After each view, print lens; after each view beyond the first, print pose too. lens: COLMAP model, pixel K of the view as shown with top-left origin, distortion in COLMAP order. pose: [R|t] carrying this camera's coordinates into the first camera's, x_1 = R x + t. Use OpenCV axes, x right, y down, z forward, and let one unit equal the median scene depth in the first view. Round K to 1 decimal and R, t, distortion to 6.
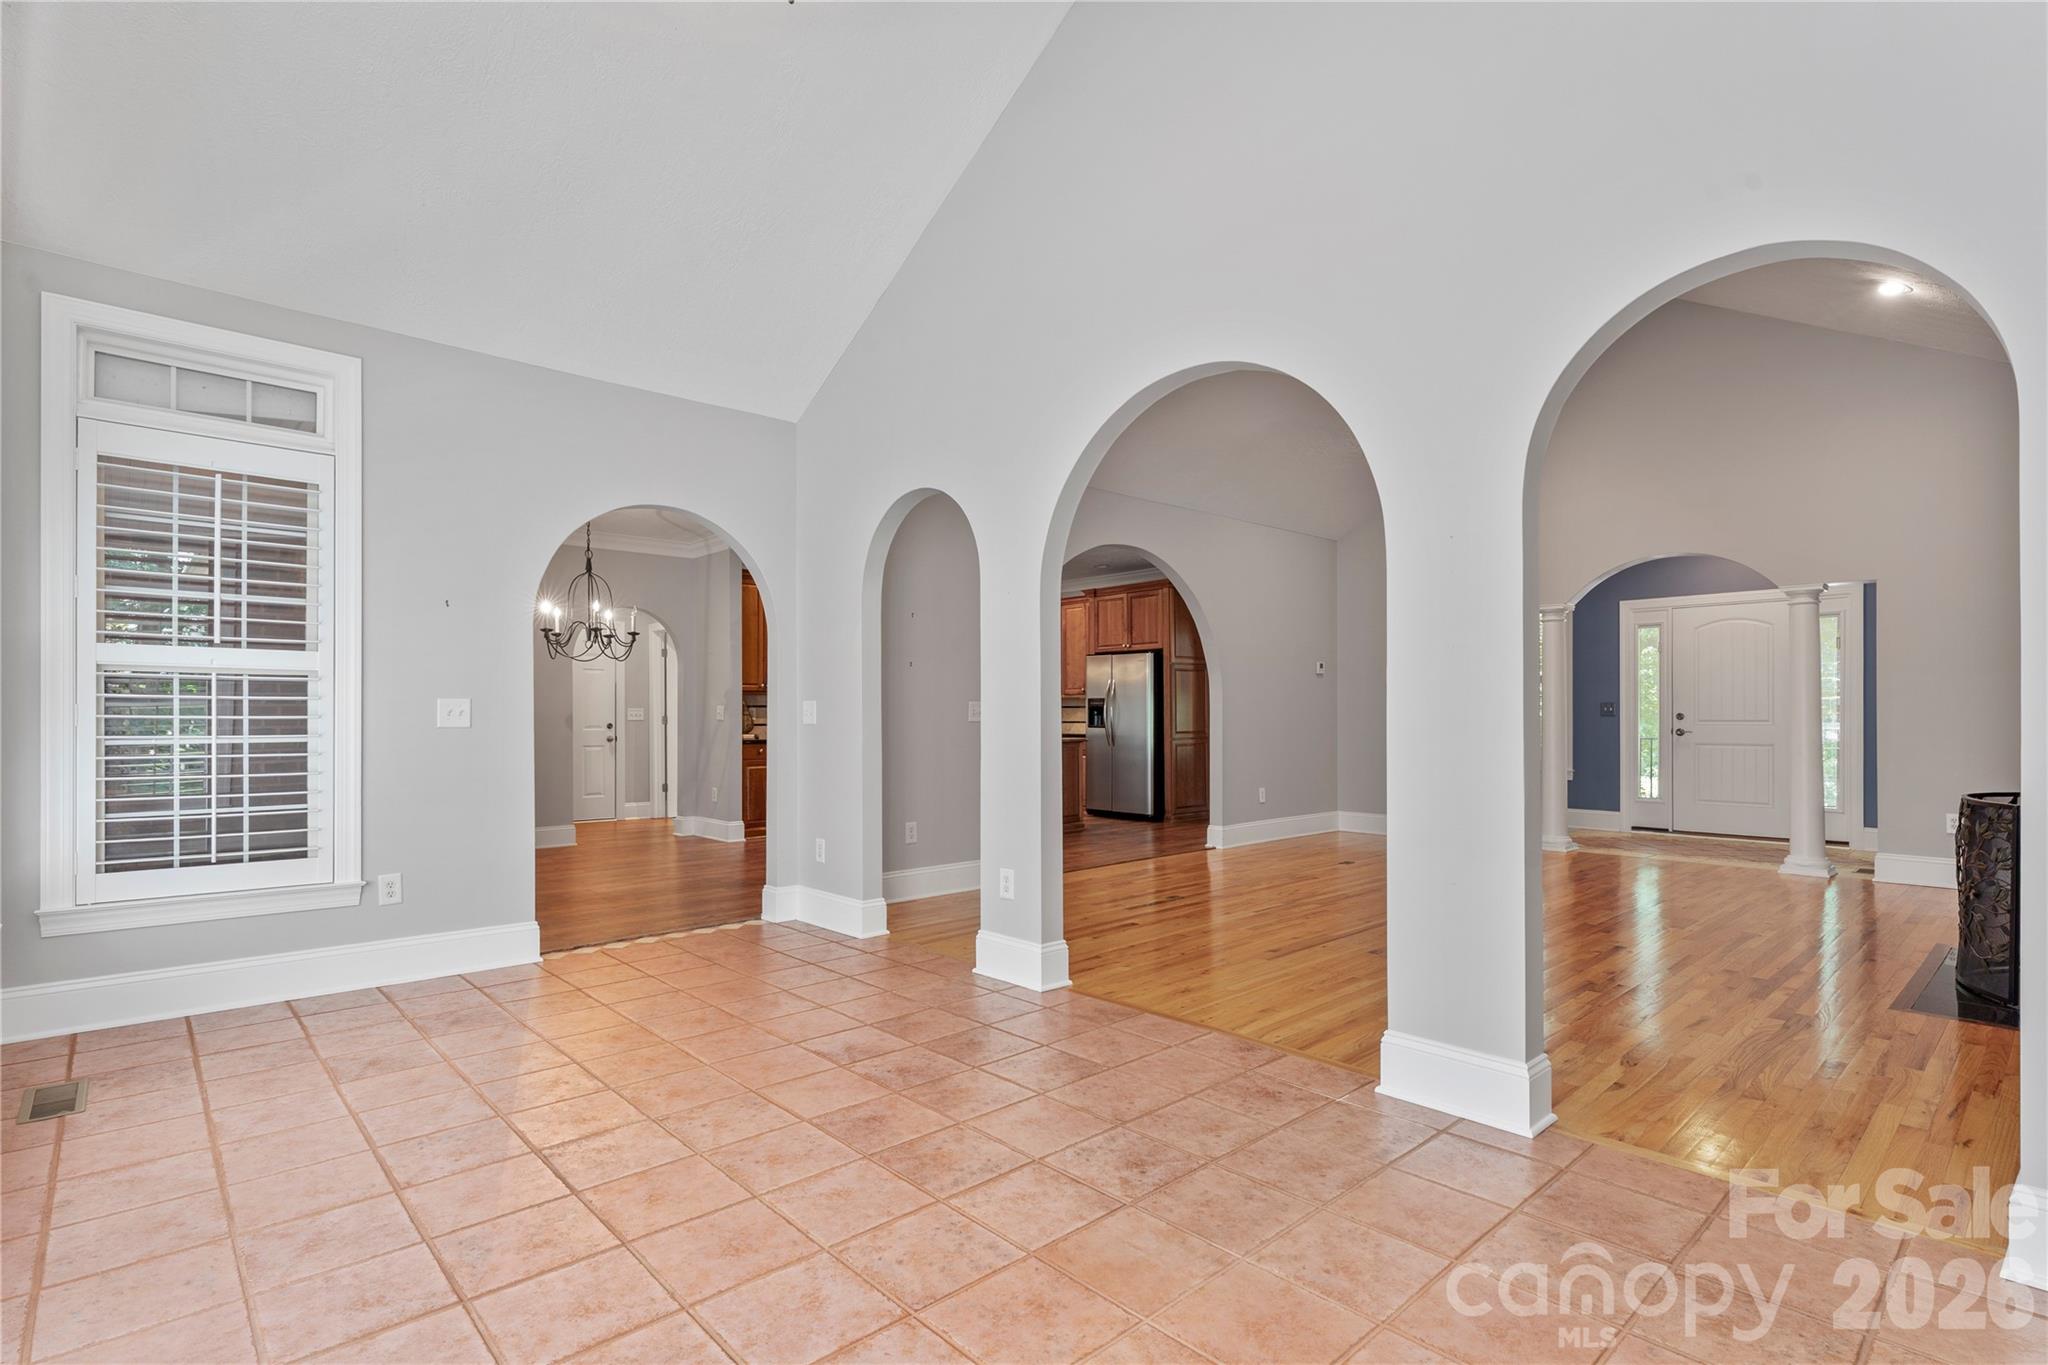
lens RADIAL K [[988.4, 0, 1024.8], [0, 988.4, 717.1], [0, 0, 1]] dist [0.001842, 0.000213]
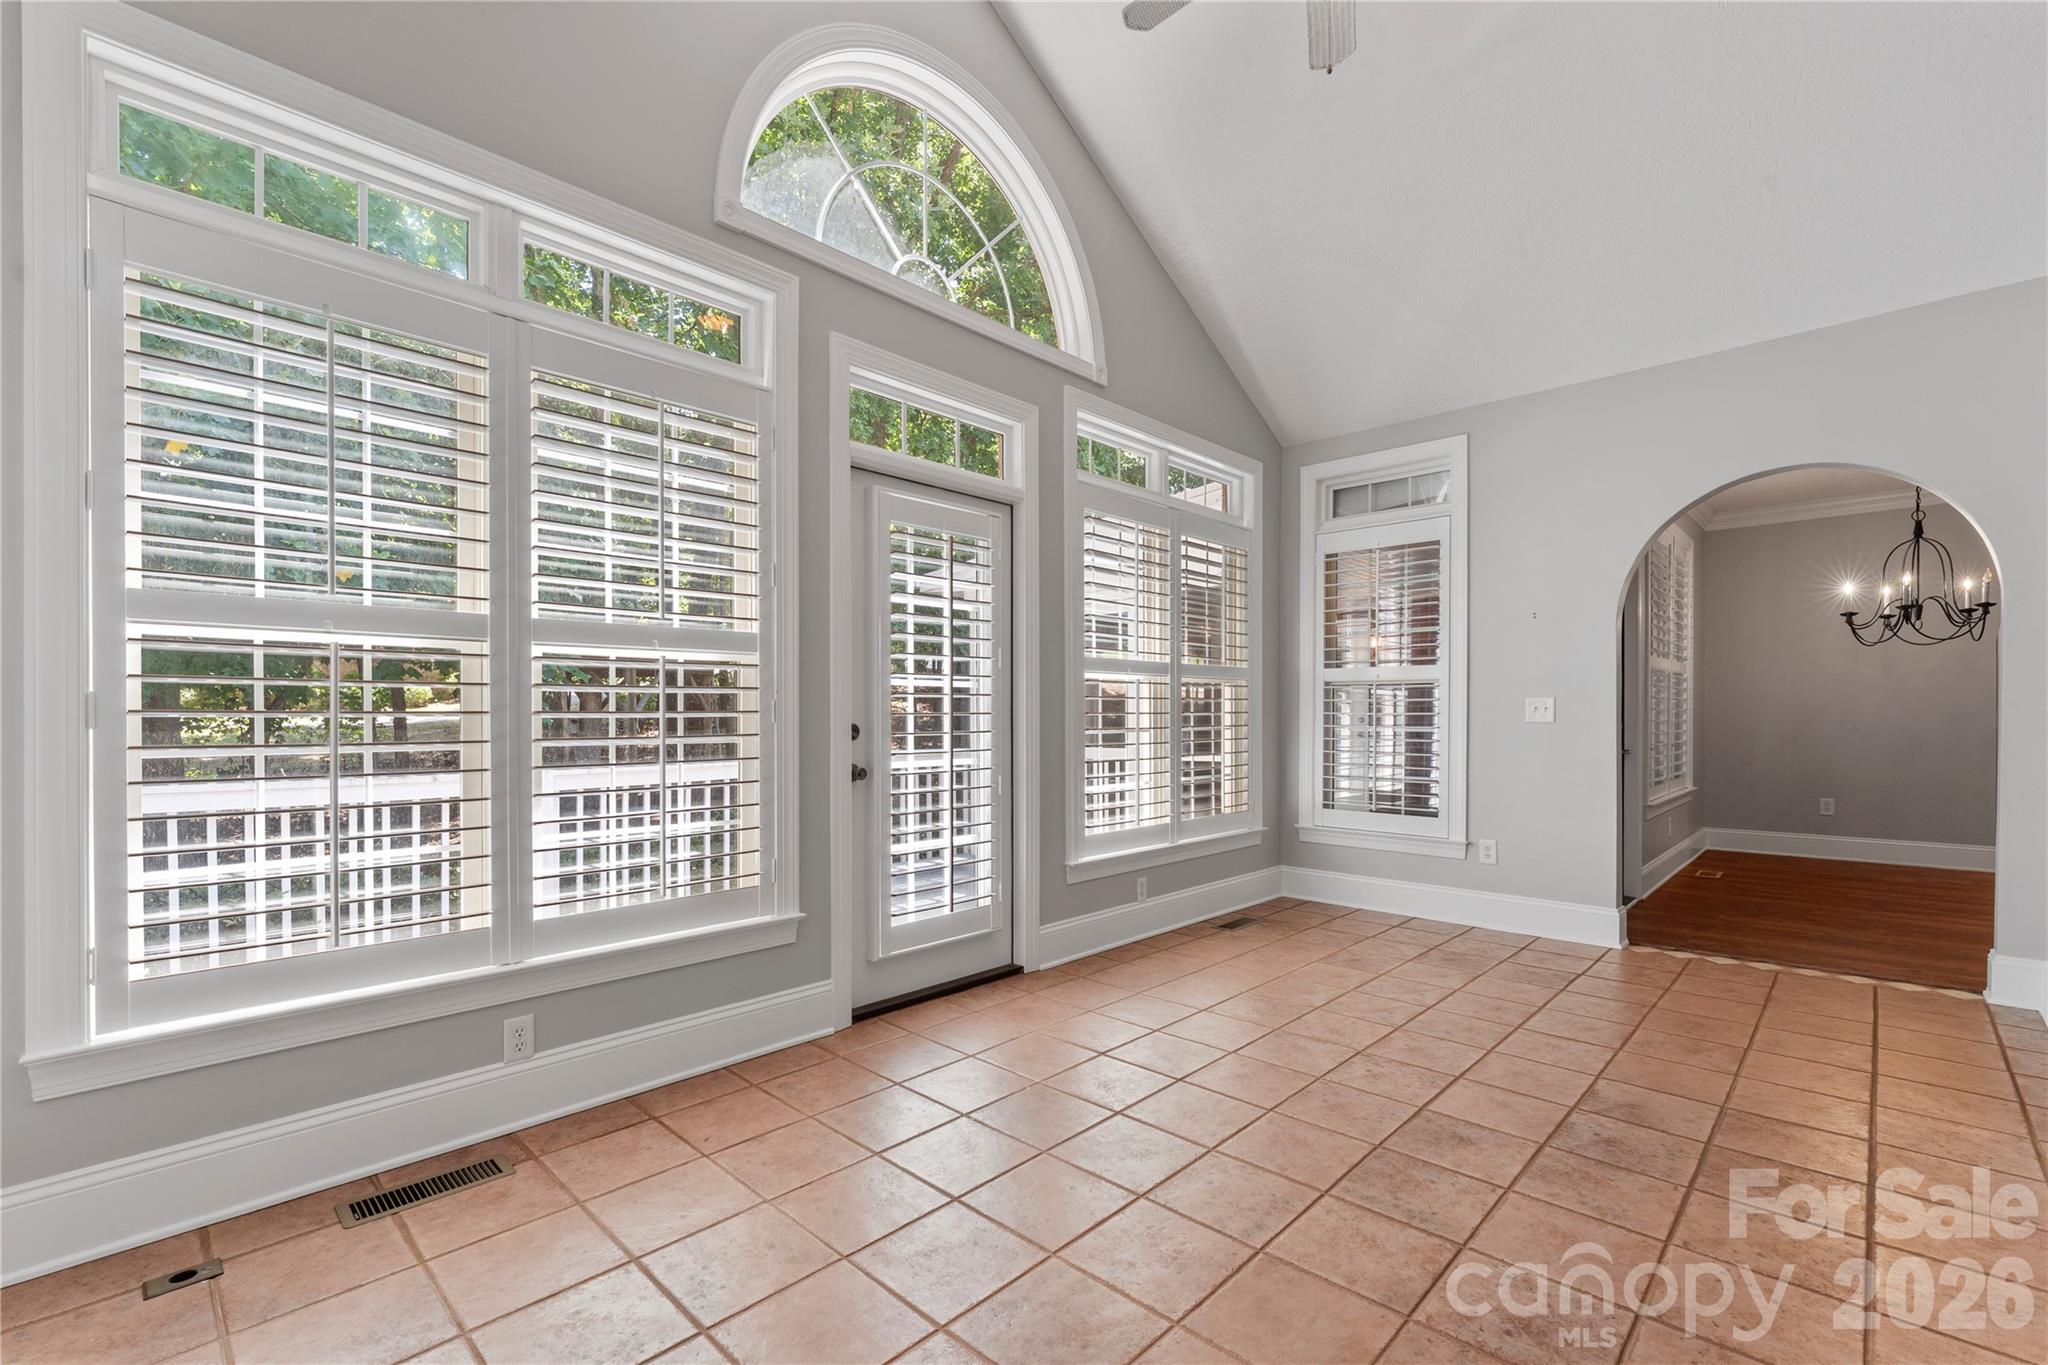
lens RADIAL K [[888.4, 0, 1025.9], [0, 888.4, 713.7], [0, 0, 1]] dist [-0.000004, 0.000093]
pose [[0.063666, -0.001145, -0.997971, 0.500947], [0.000350, 0.999999, -0.001125, 0.001505], [0.997971, -0.000277, 0.063667, 0.400976]]
